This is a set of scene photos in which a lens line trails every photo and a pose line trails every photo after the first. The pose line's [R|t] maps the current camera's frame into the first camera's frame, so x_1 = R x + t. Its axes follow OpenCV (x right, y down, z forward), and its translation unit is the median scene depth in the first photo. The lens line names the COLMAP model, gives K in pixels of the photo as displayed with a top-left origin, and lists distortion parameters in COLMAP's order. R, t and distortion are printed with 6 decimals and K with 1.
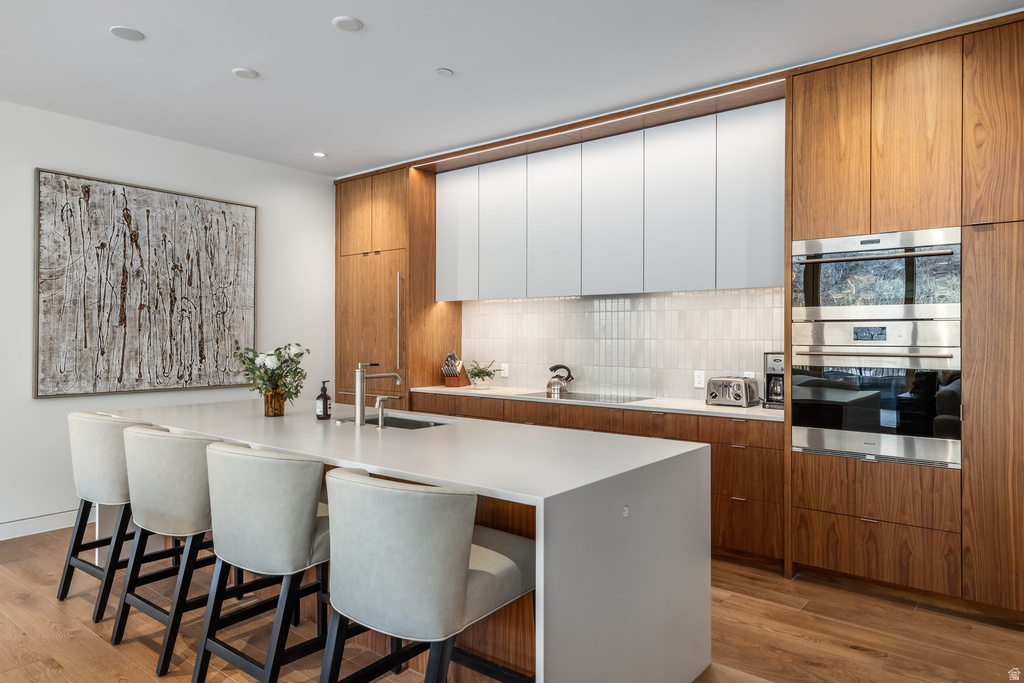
lens RADIAL K [[645.9, 0, 567.0], [0, 645.9, 339.5], [0, 0, 1]] dist [-0.004458, 0.004127]
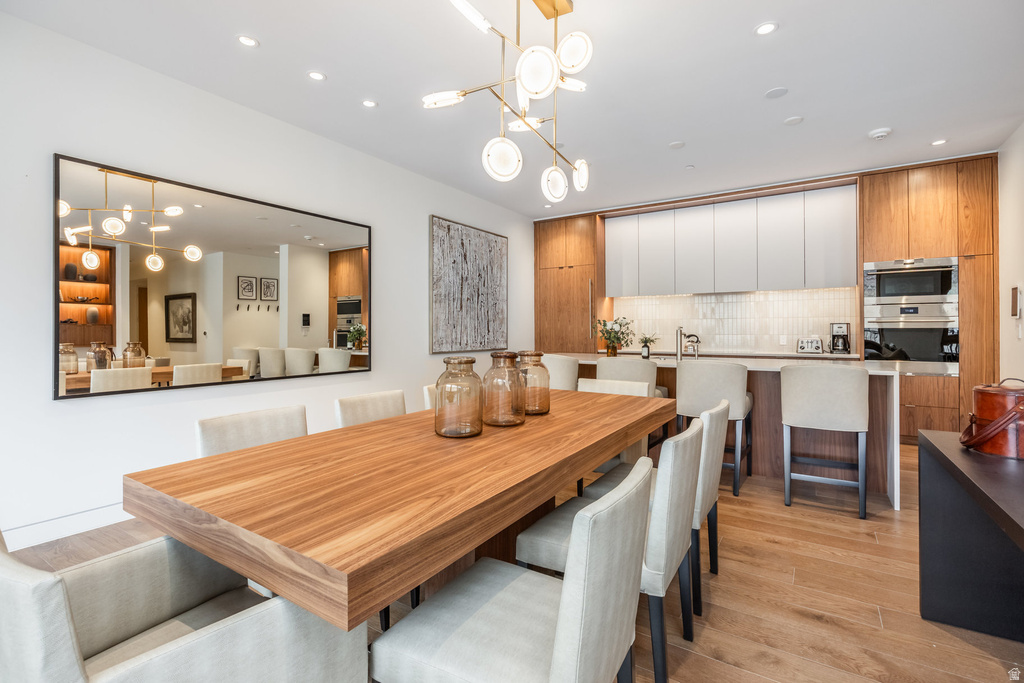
lens RADIAL K [[482.4, 0, 560.8], [0, 482.4, 334.0], [0, 0, 1]] dist [-0.014962, 0.000963]
pose [[0.992500, -0.010503, 0.121789, -0.610528], [0.010200, 0.999943, 0.003108, 0.037503], [-0.121815, -0.001842, 0.992551, -0.251375]]
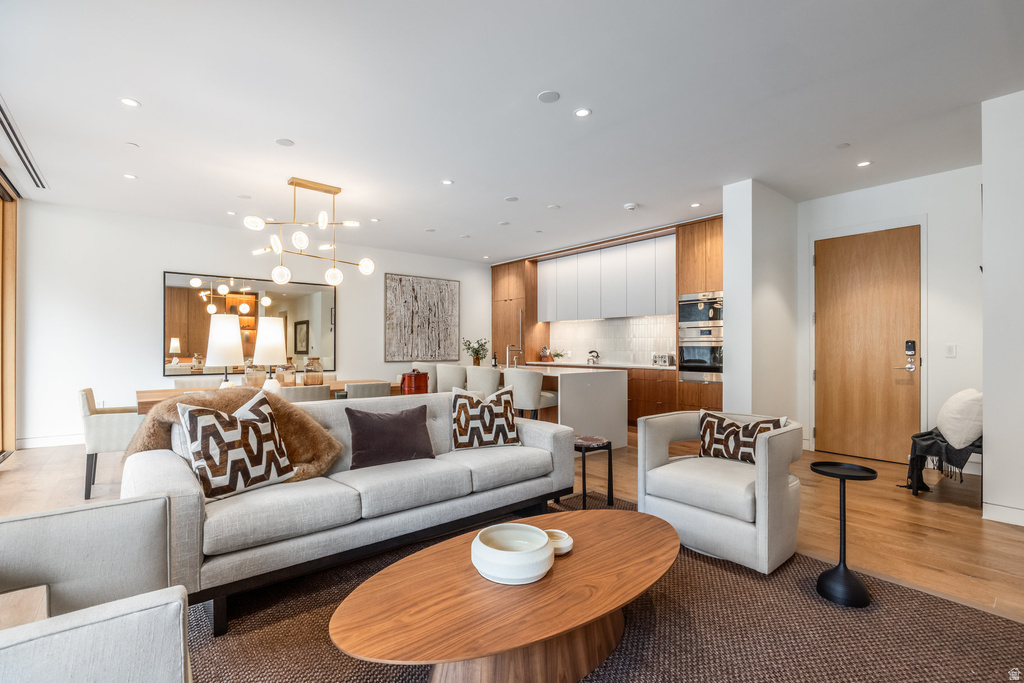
lens RADIAL K [[482.4, 0, 556.2], [0, 482.4, 351.2], [0, 0, 1]] dist [-0.014962, 0.000963]
pose [[0.983918, -0.004011, -0.178578, 0.187855], [0.004818, 0.999980, 0.004084, 0.041466], [0.178558, -0.004879, 0.983917, -0.739451]]
